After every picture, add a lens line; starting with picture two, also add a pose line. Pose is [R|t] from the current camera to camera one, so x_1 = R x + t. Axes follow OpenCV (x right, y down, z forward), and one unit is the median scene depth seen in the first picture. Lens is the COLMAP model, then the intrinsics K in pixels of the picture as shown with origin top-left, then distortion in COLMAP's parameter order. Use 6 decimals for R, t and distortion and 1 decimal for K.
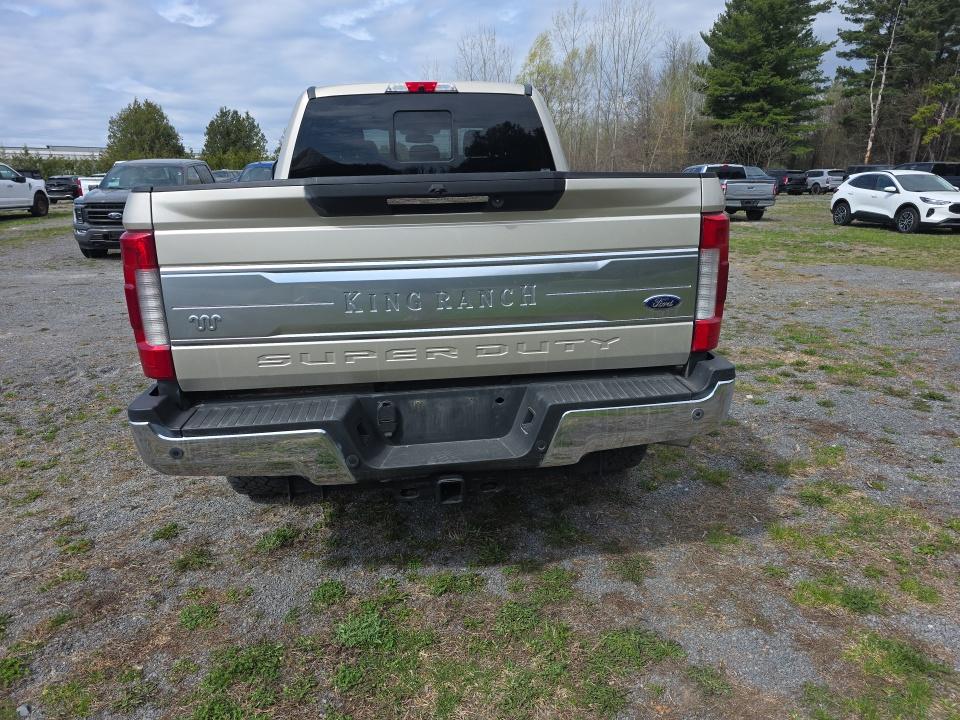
lens RADIAL K [[660.1, 0, 485.6], [0, 660.1, 362.9], [0, 0, 1]] dist [0.045595, -0.033907]
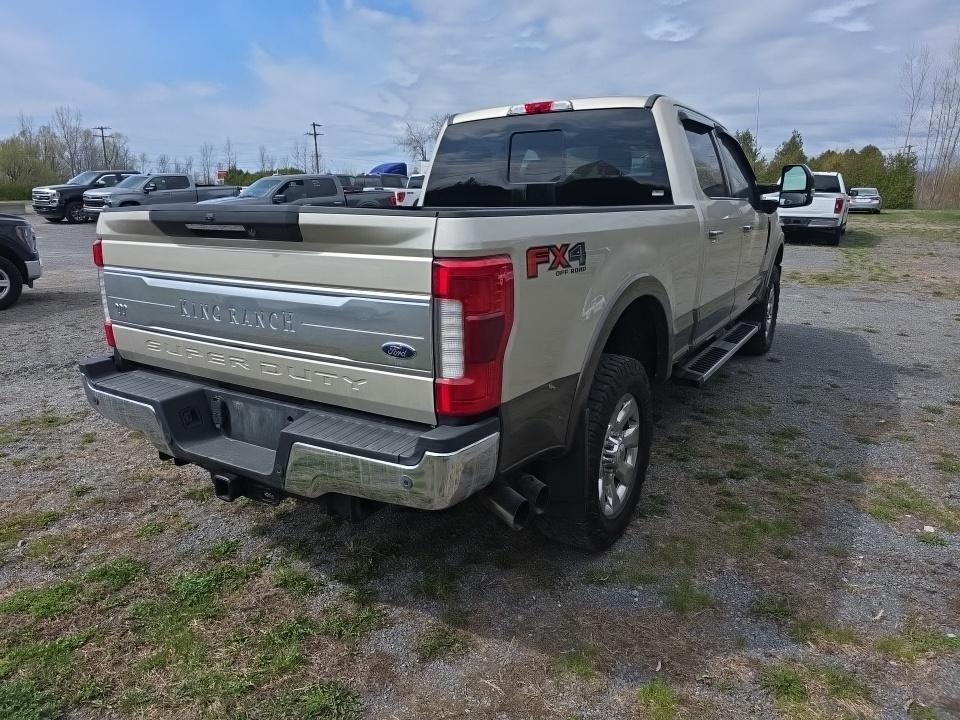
lens RADIAL K [[660.1, 0, 443.1], [0, 660.1, 353.7], [0, 0, 1]] dist [0.045595, -0.033907]
pose [[0.773745, 0.165558, -0.611481, 0.628520], [-0.180232, 0.982888, 0.038056, -0.096695], [0.607317, 0.080763, 0.790344, 0.234835]]
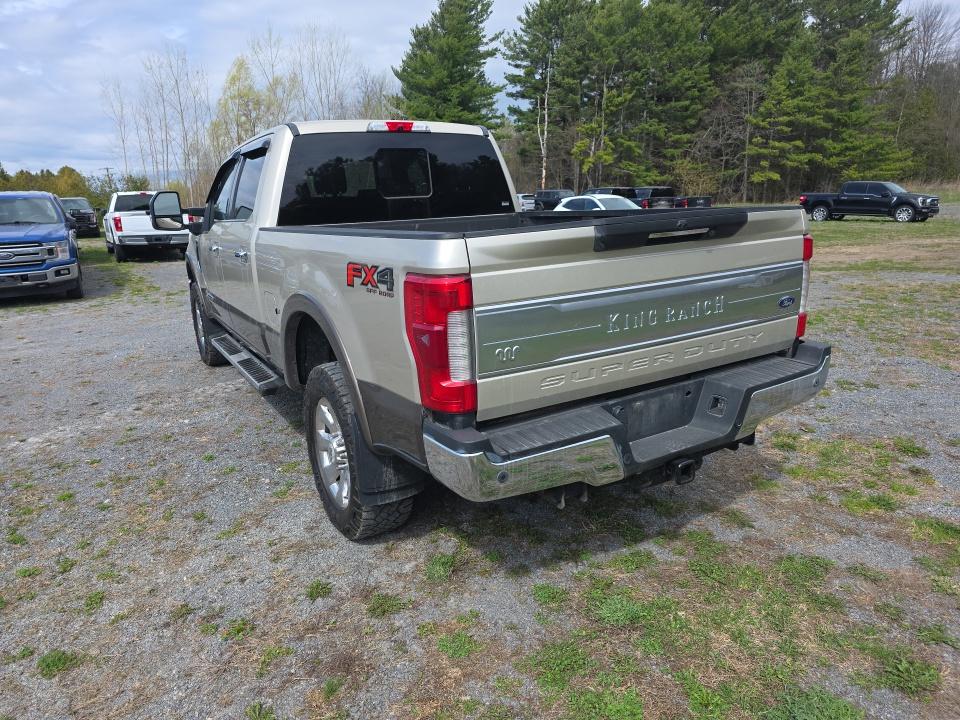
lens RADIAL K [[660.1, 0, 486.5], [0, 660.1, 359.2], [0, 0, 1]] dist [0.045595, -0.033907]
pose [[0.908930, -0.114373, 0.400956, -0.605934], [0.130565, 0.991352, -0.013195, -0.028832], [-0.395979, 0.064344, 0.916002, 0.017726]]
